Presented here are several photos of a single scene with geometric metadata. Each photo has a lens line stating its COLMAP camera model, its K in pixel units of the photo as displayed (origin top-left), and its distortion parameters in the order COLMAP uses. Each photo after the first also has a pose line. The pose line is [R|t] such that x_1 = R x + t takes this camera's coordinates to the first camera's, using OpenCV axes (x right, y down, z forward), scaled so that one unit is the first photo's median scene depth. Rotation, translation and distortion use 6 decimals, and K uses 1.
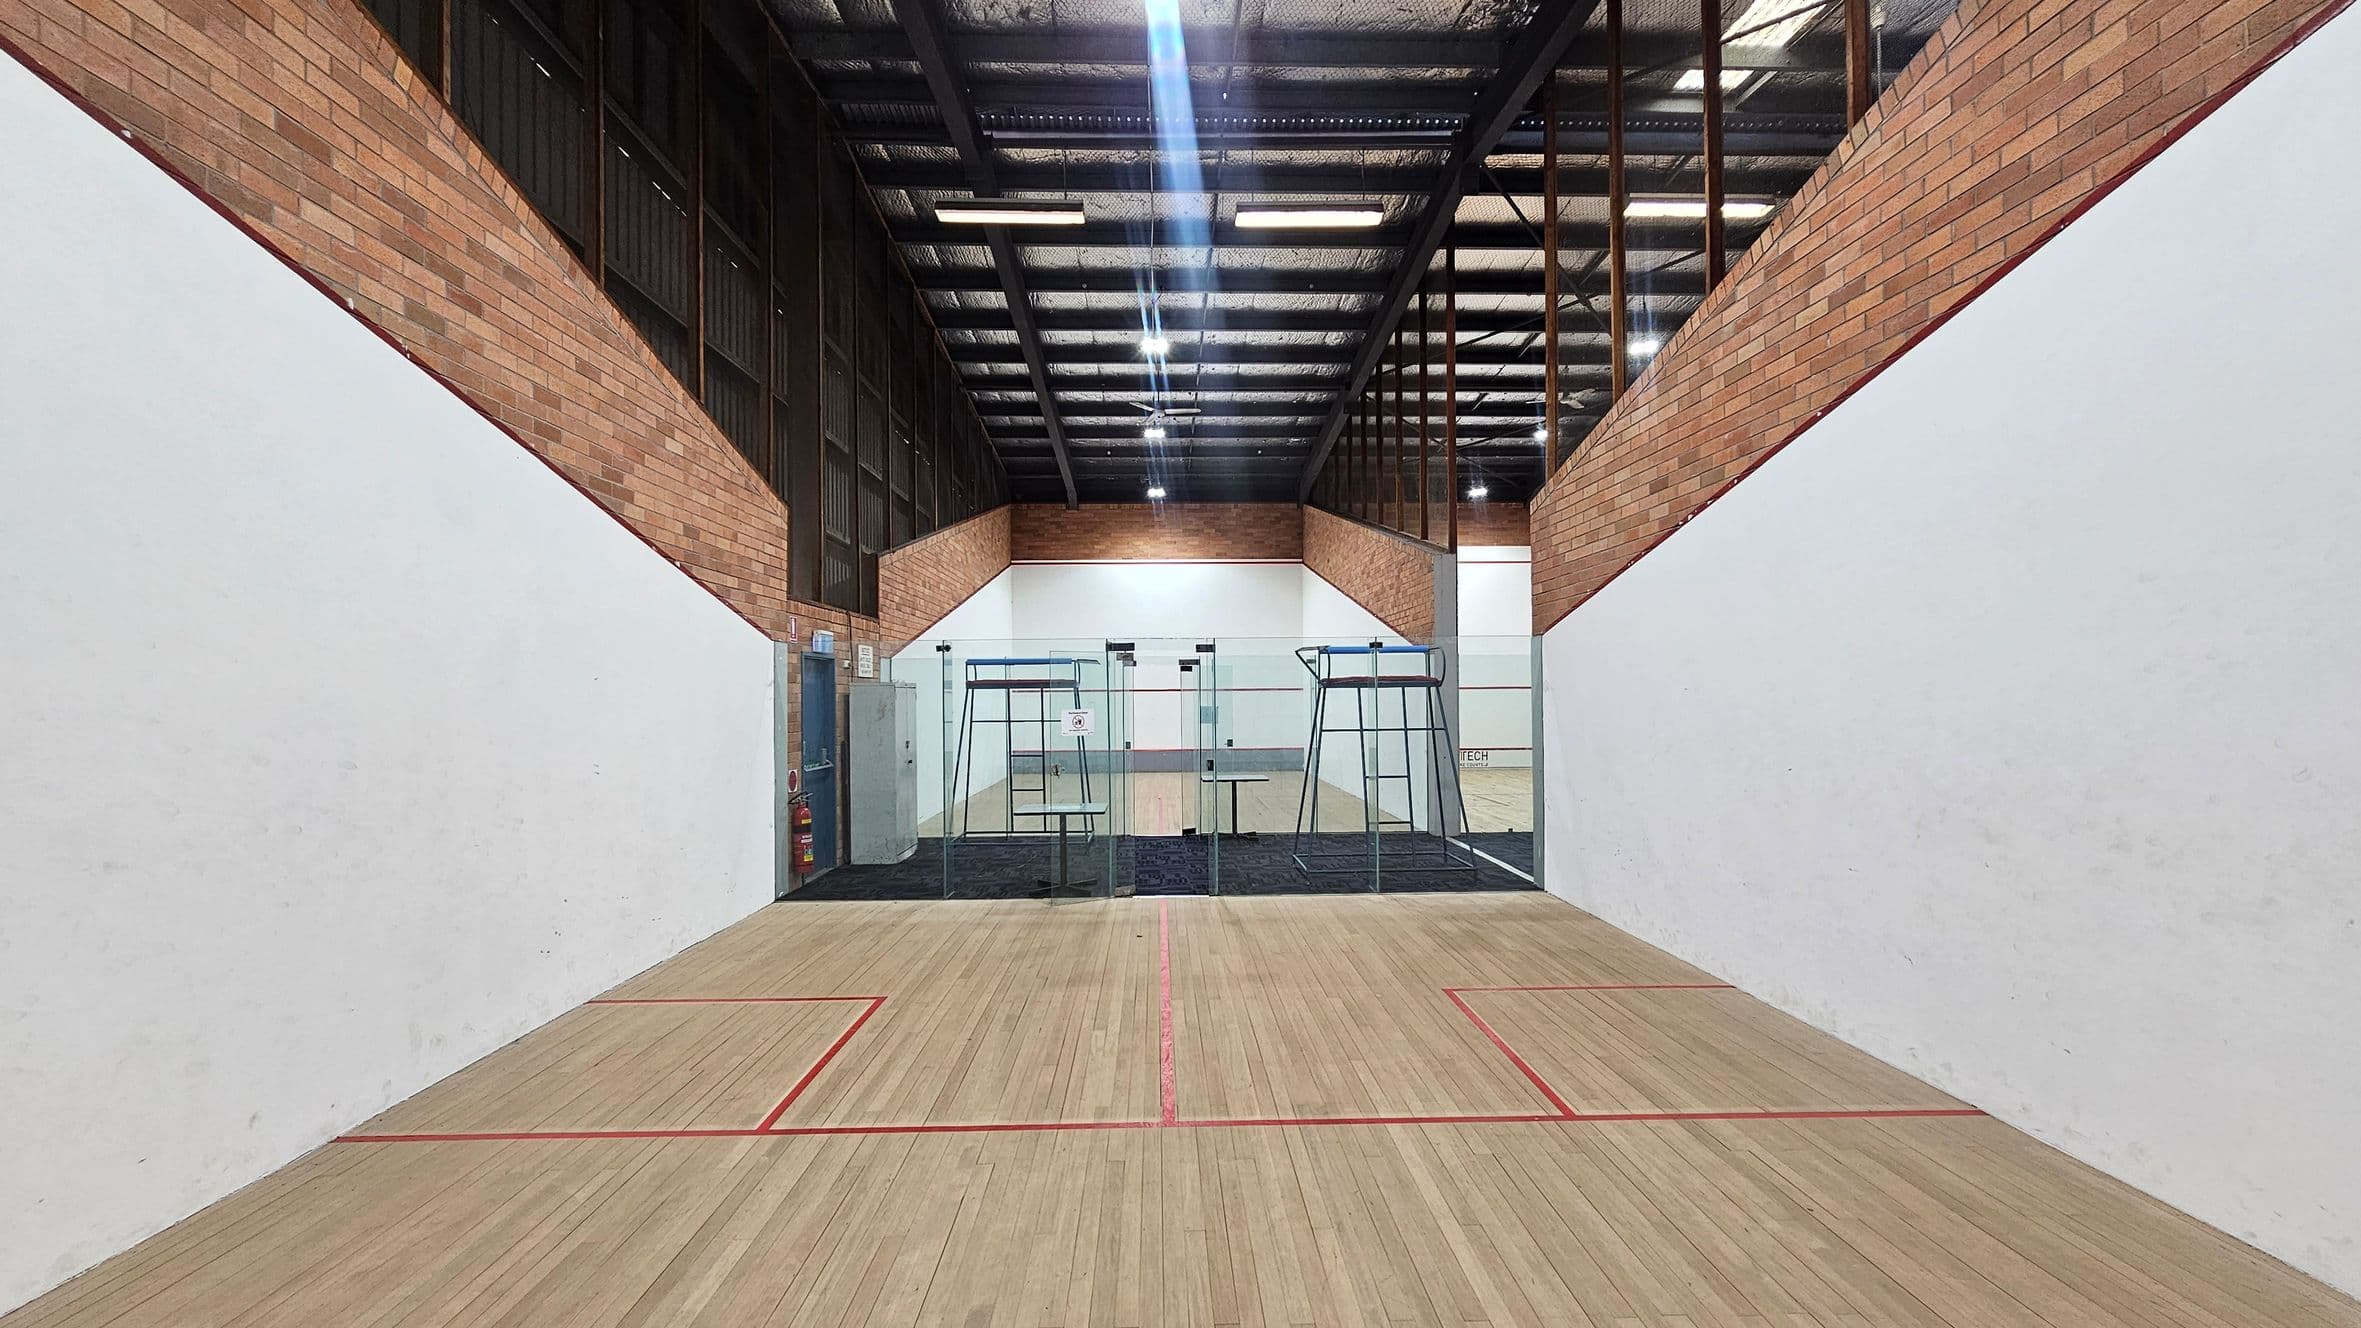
lens RADIAL K [[971.3, 0, 1177.1], [0, 971.3, 696.9], [0, 0, 1]] dist [-0.003210, -0.000633]
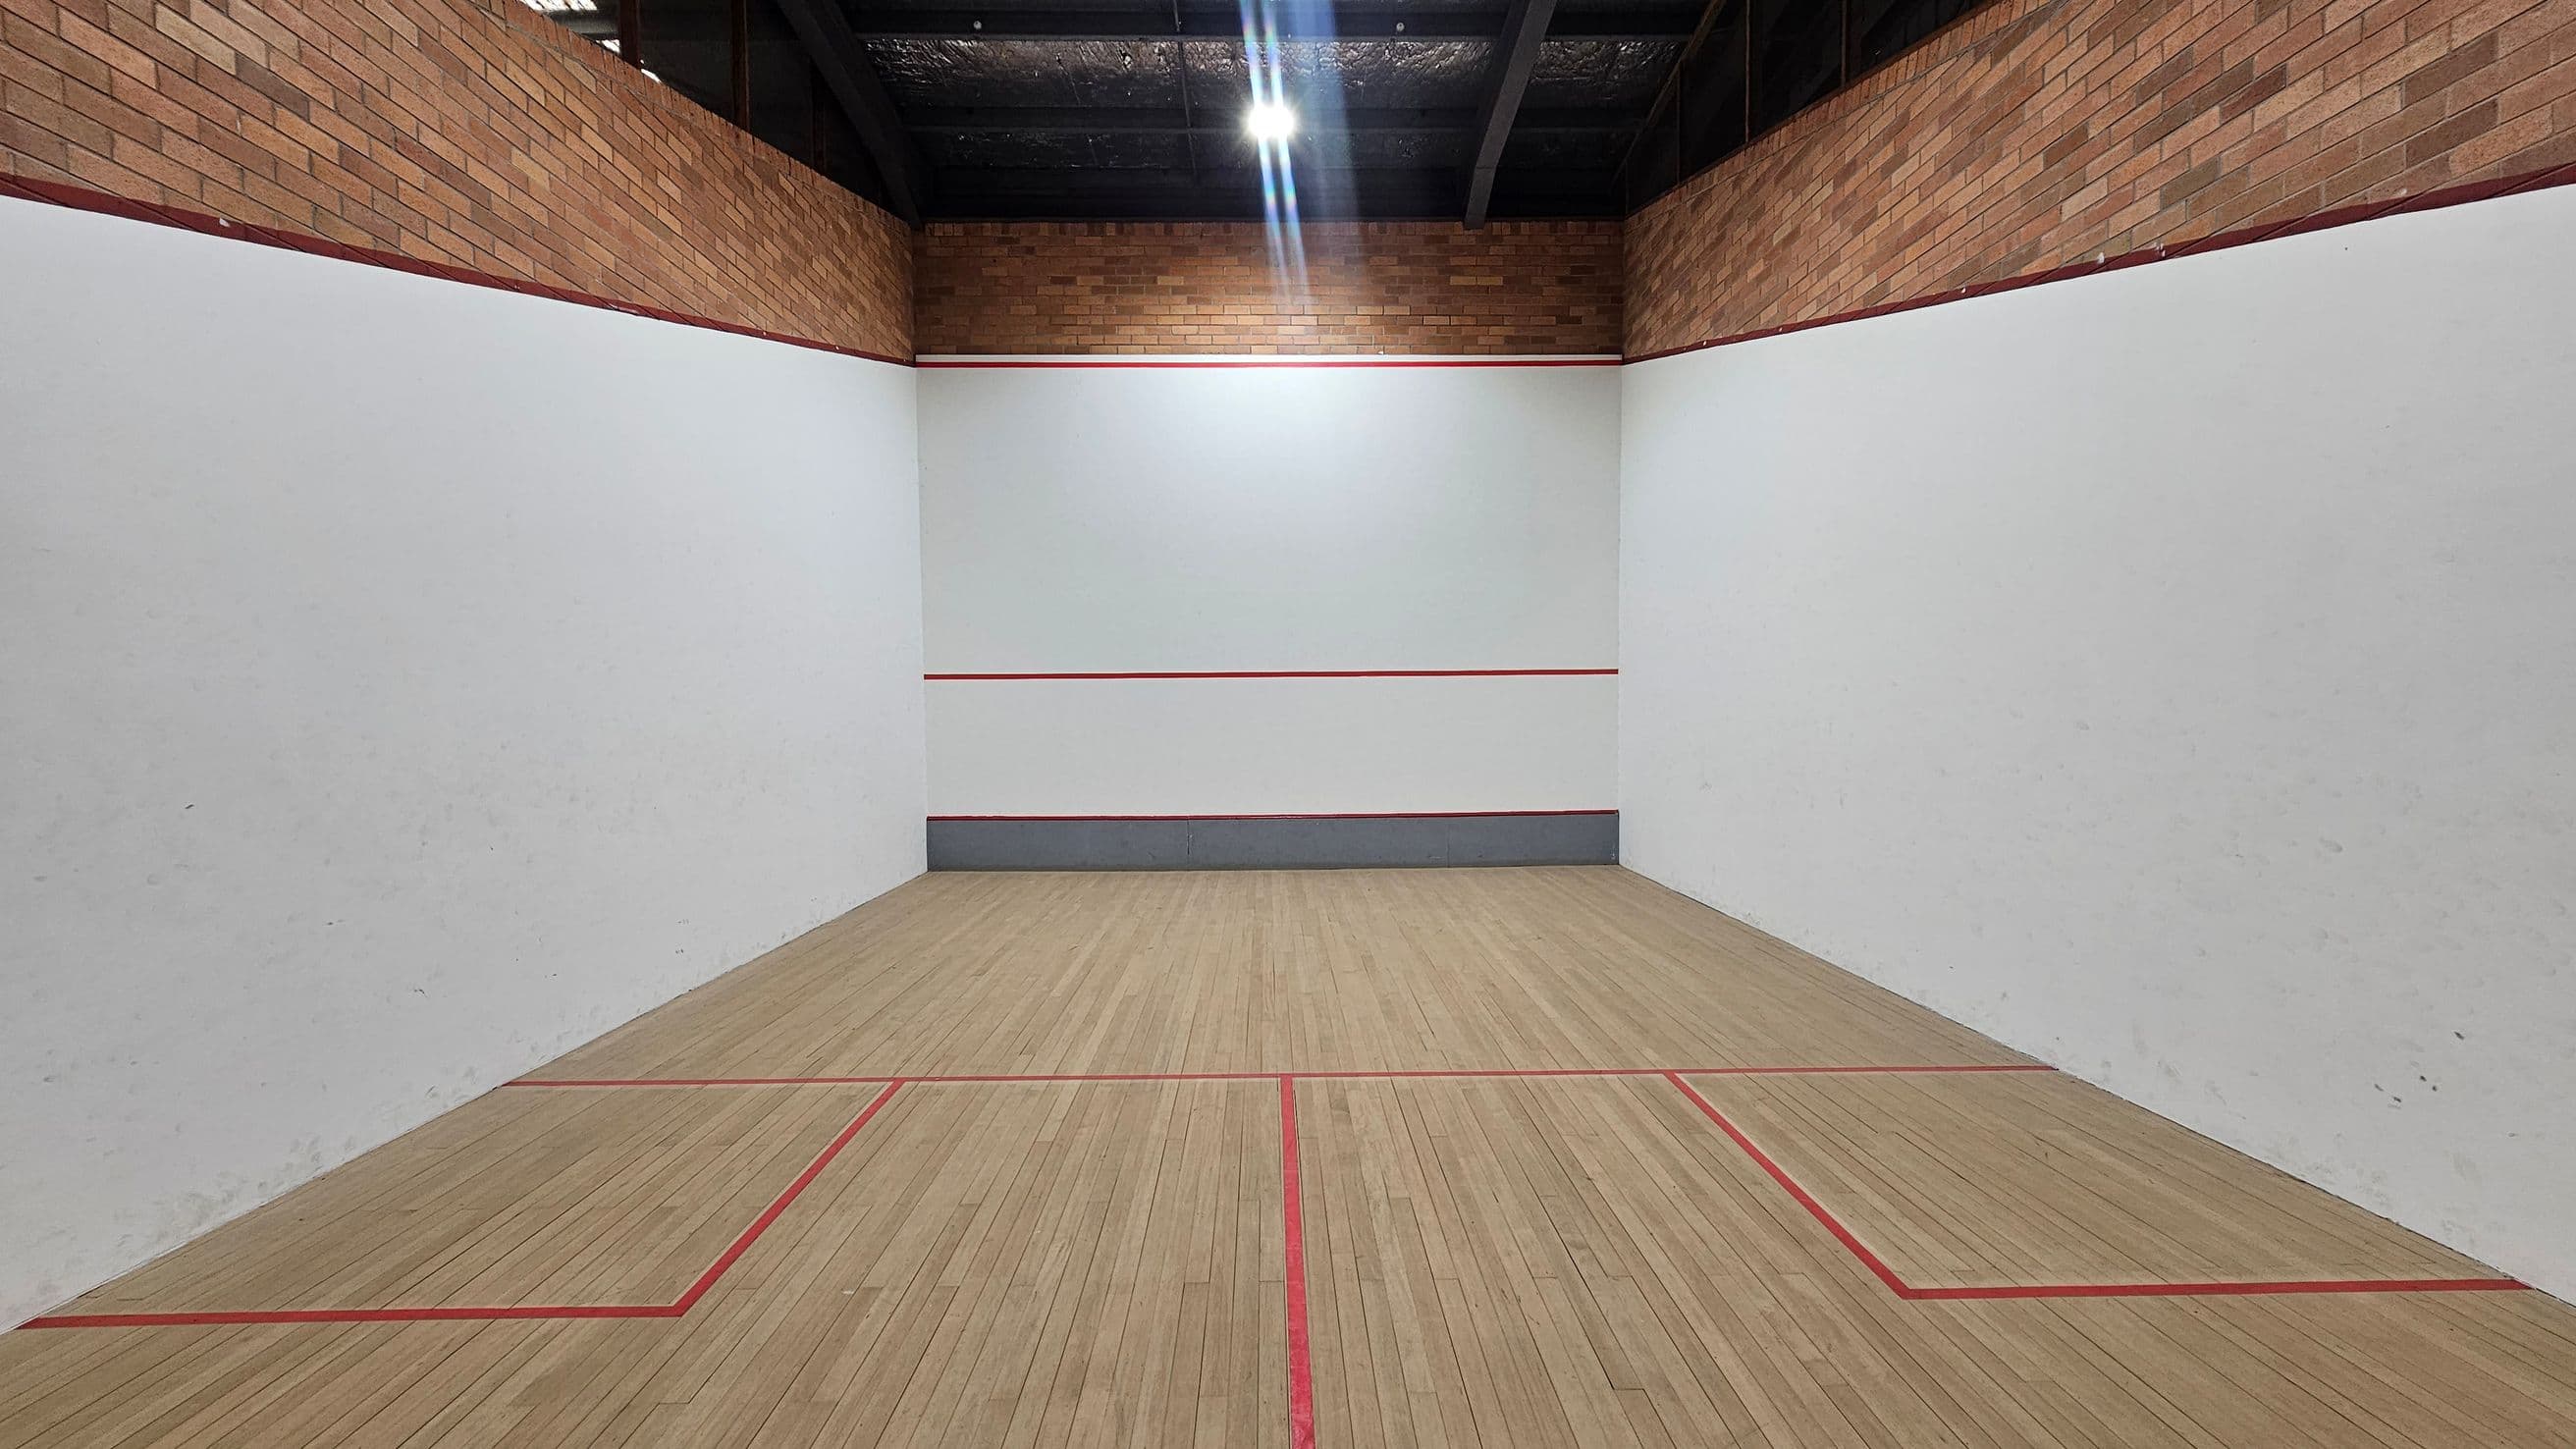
lens RADIAL K [[1059.7, 0, 1284.3], [0, 1059.7, 760.4], [0, 0, 1]] dist [-0.003210, -0.000633]
pose [[-0.999855, 0.016188, 0.005234, -0.017162], [0.016453, 0.998320, 0.055553, 0.029869], [-0.004326, 0.055631, -0.998442, 2.005835]]
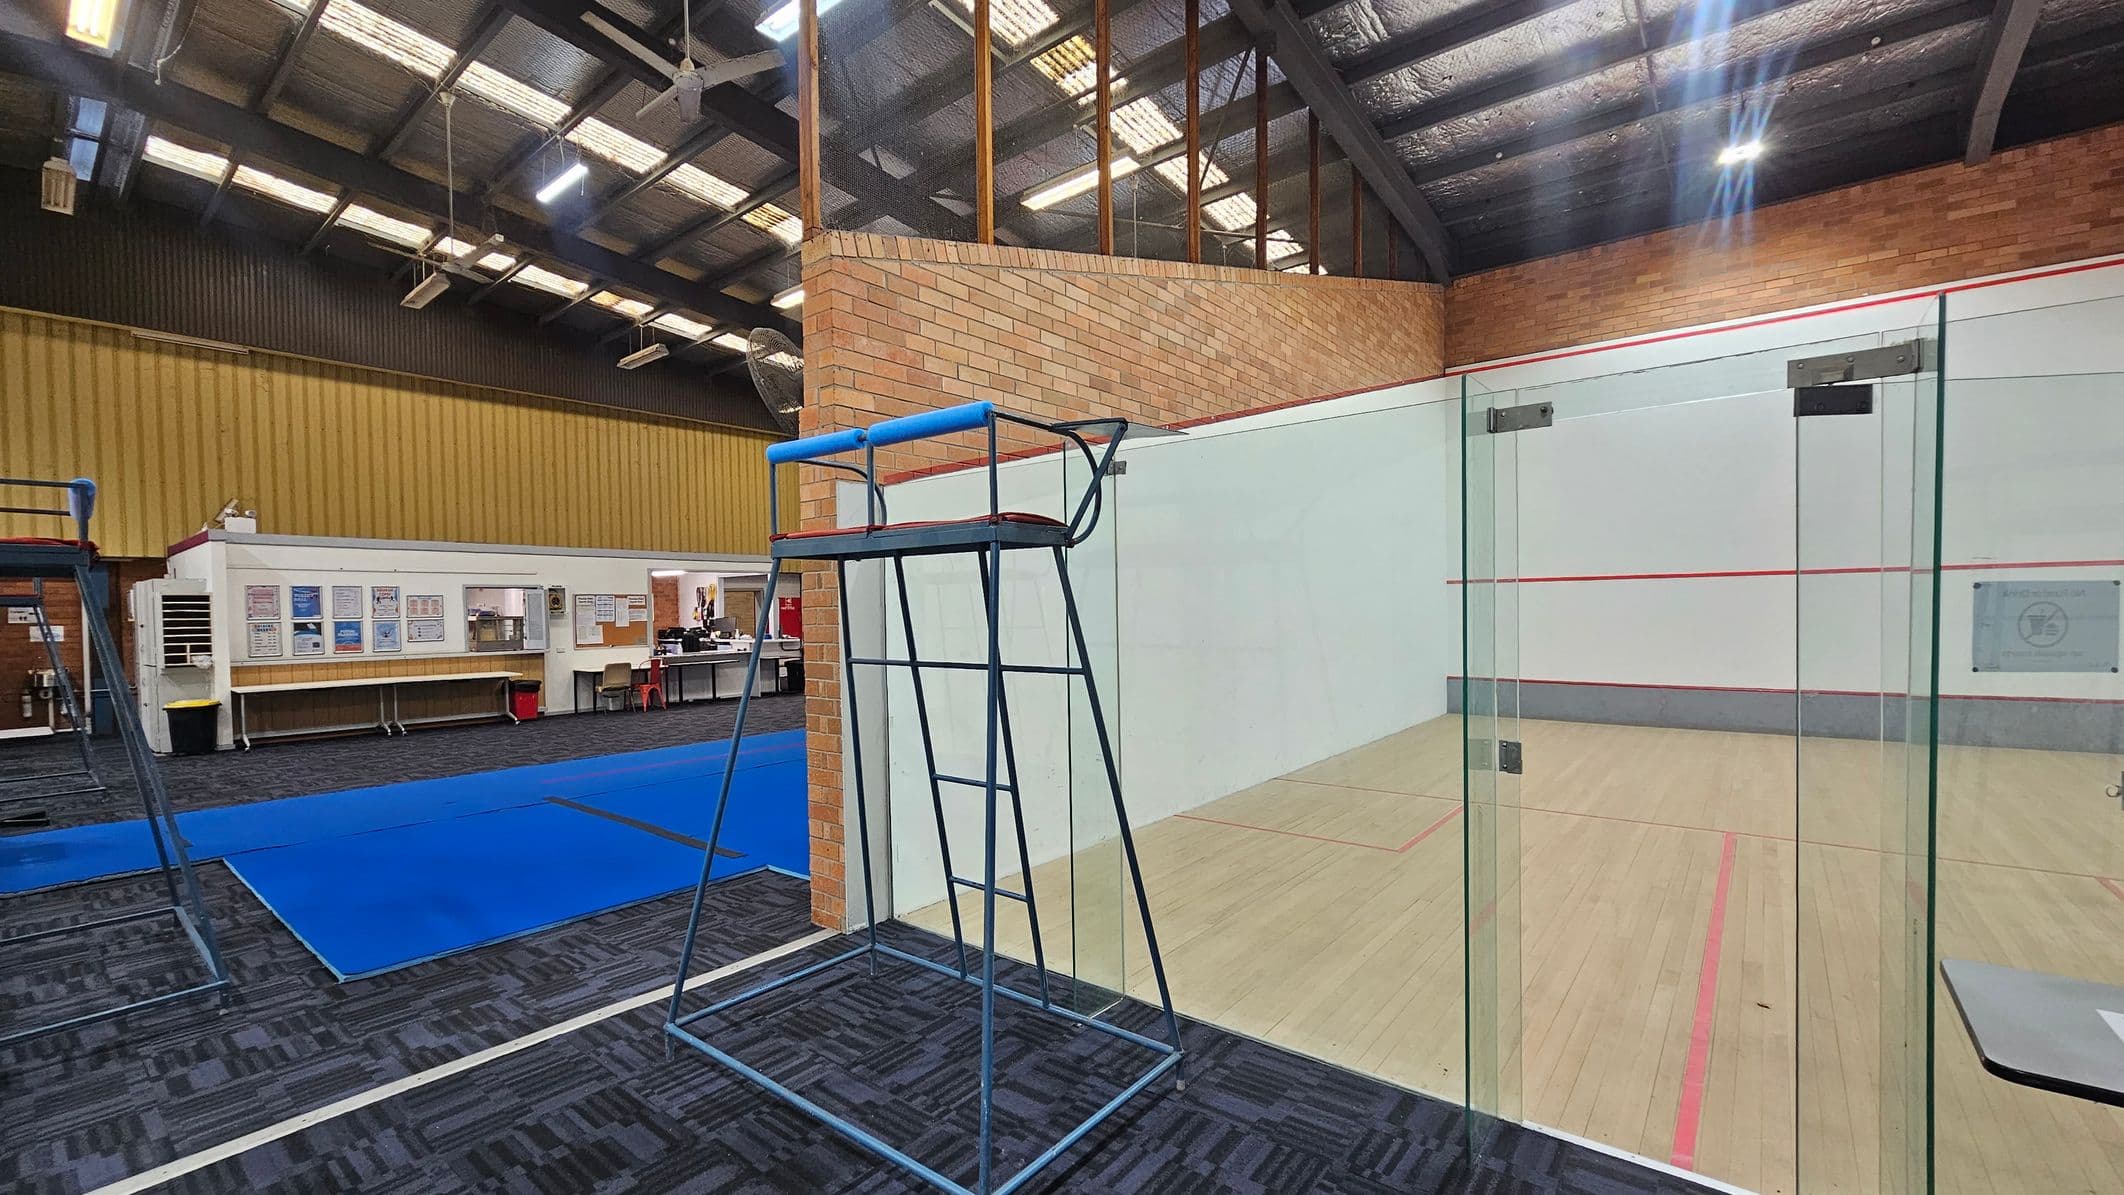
lens RADIAL K [[873.8, 0, 1059.0], [0, 873.8, 627.1], [0, 0, 1]] dist [-0.003210, -0.000633]
pose [[-0.763693, 0.008804, 0.645519, -0.091388], [0.025044, 0.999558, 0.015996, 0.030925], [-0.645093, 0.028382, -0.763577, 2.709944]]
